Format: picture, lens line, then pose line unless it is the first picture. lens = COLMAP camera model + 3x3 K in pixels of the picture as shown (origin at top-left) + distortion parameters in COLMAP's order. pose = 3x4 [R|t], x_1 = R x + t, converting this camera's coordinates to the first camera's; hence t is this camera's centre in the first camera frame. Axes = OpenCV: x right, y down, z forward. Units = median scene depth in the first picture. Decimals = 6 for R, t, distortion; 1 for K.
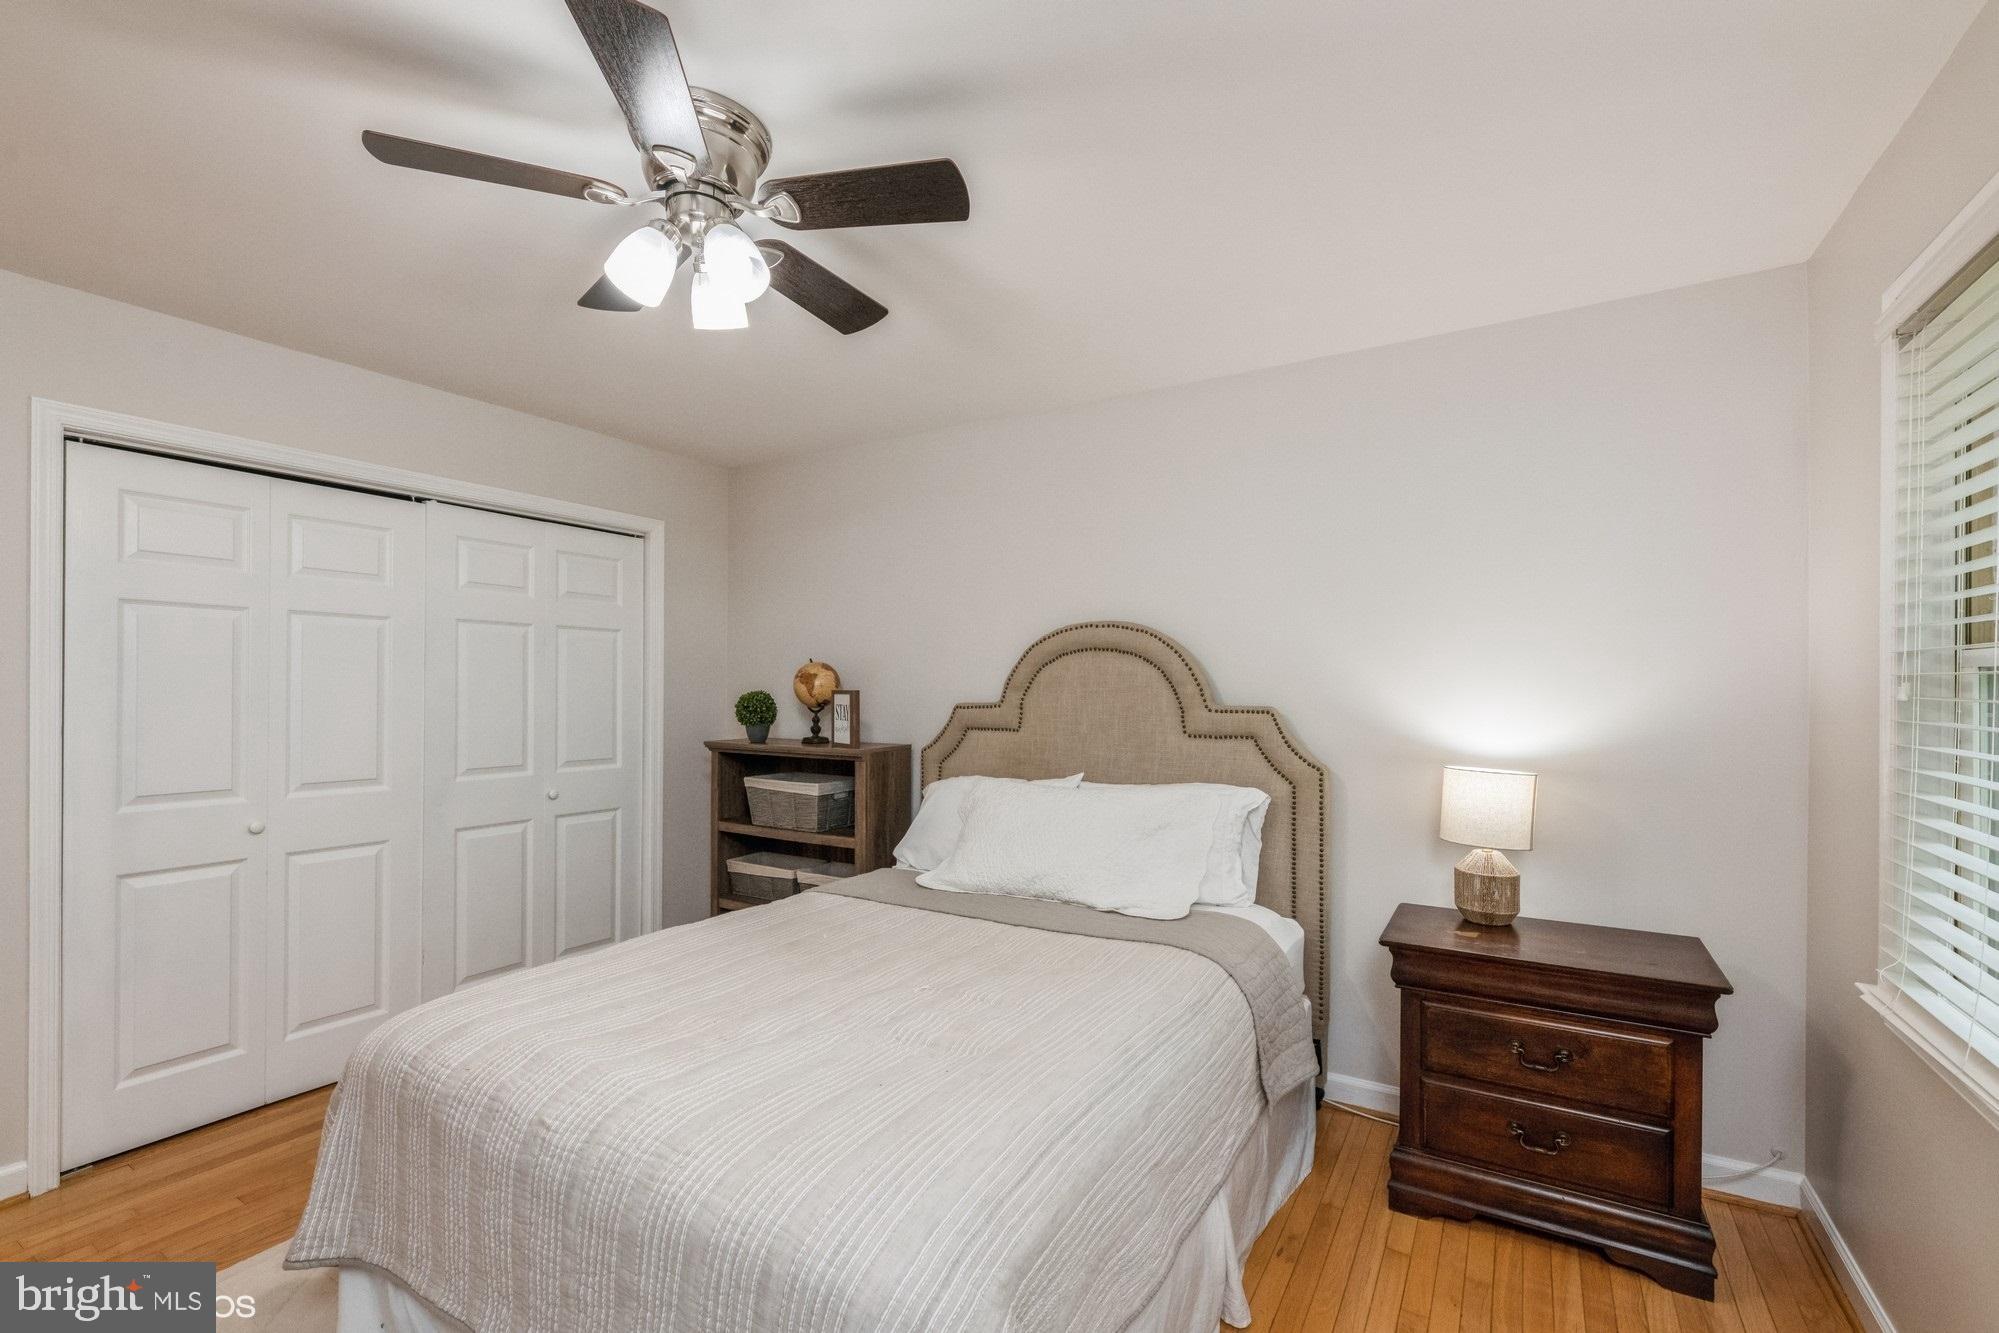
lens RADIAL K [[866.8, 0, 1002.3], [0, 866.8, 678.0], [0, 0, 1]] dist [-0.003377, -0.002016]
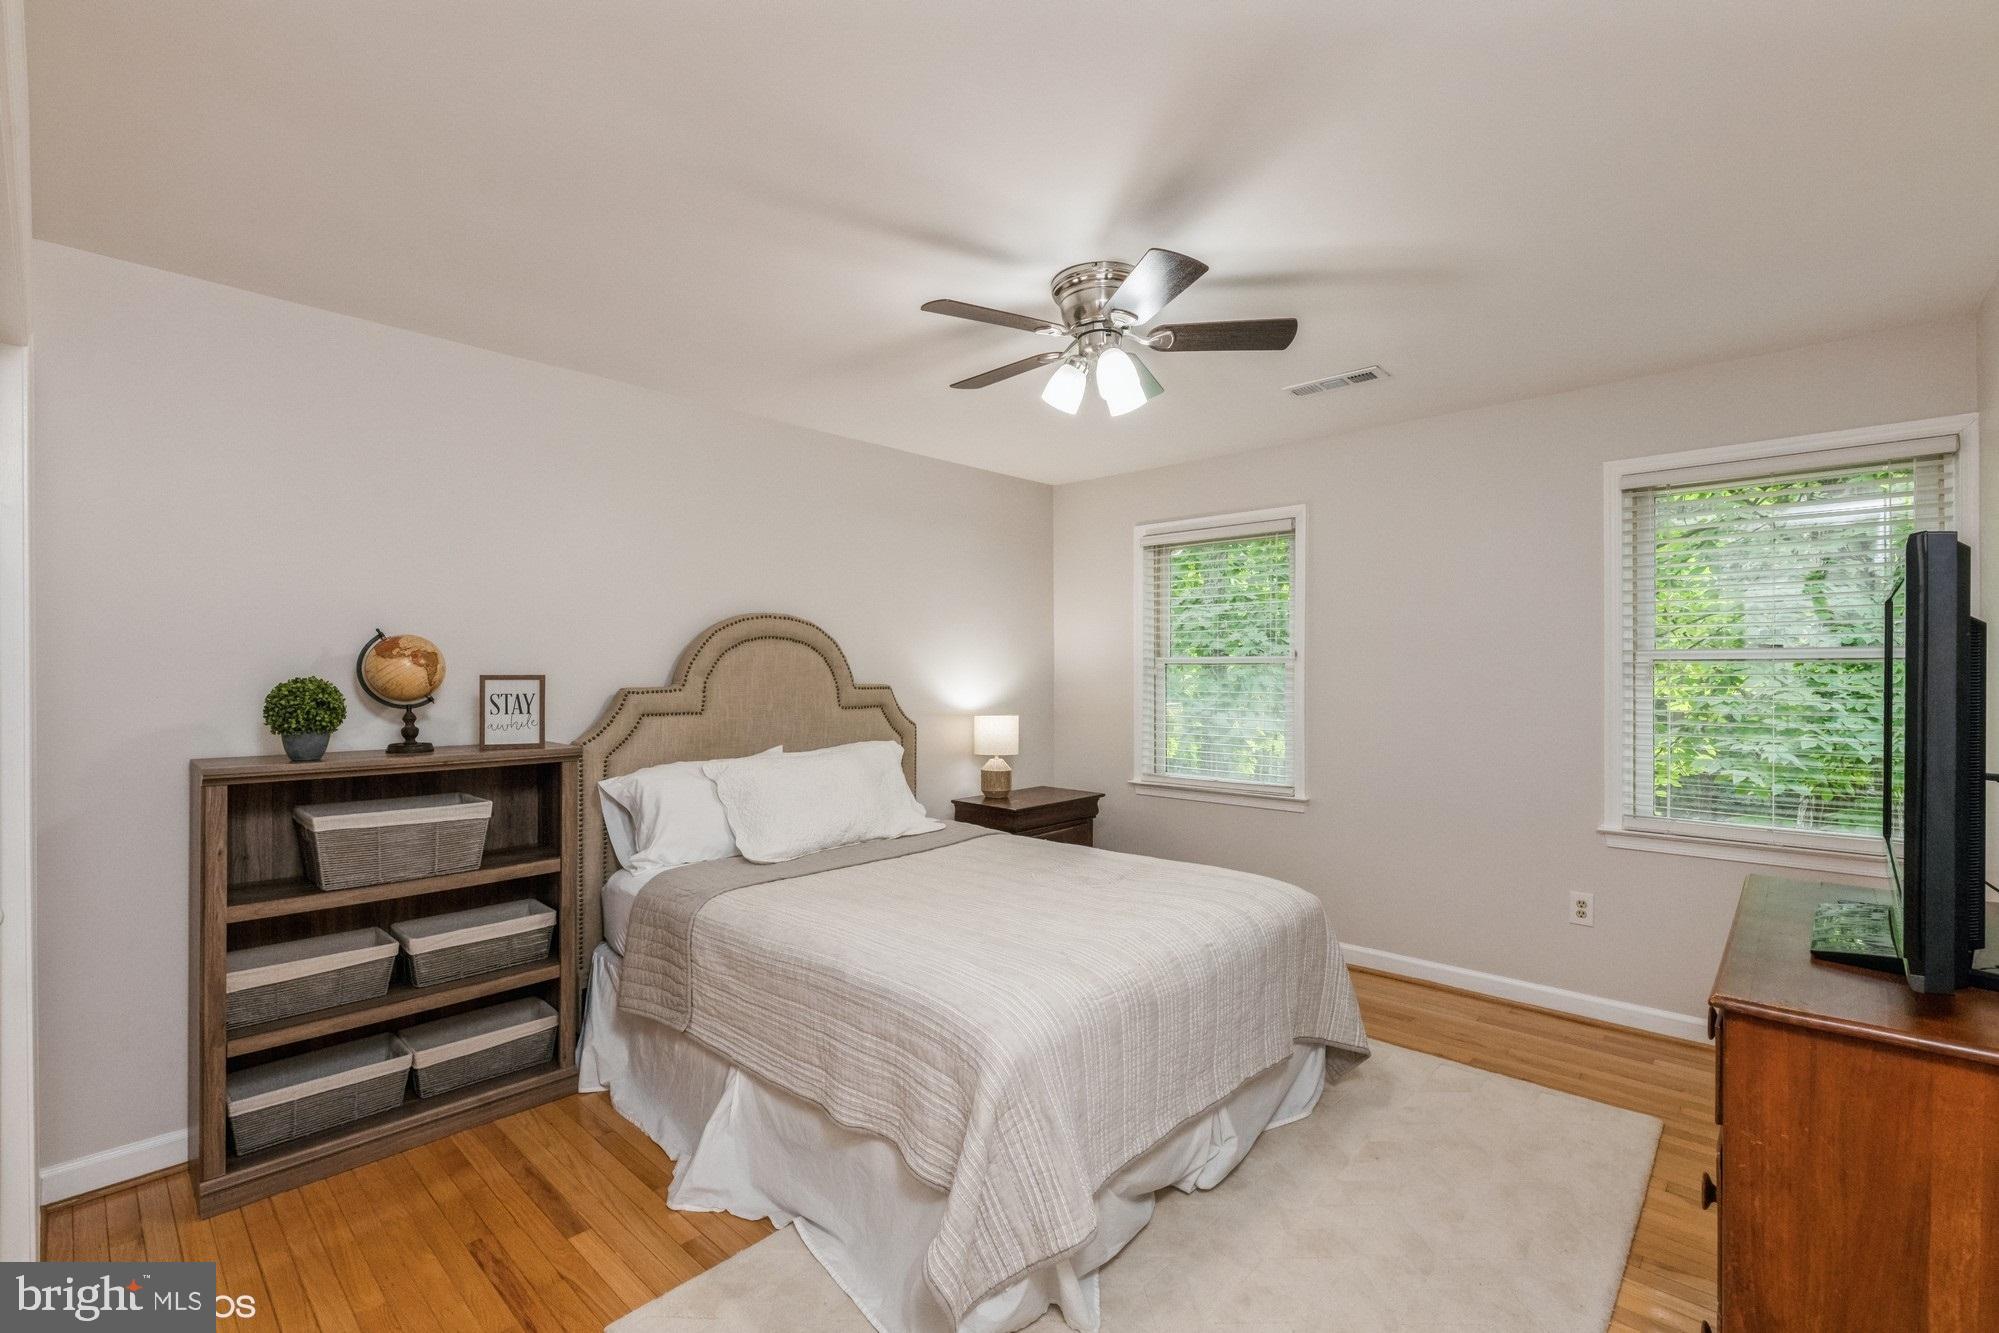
lens RADIAL K [[866.8, 0, 996.6], [0, 866.8, 670.5], [0, 0, 1]] dist [-0.003377, -0.002016]
pose [[0.202419, 0.003479, 0.979293, -0.887052], [-0.003830, 0.999989, -0.002761, 0.011029], [-0.979292, -0.003192, 0.202430, 0.441730]]
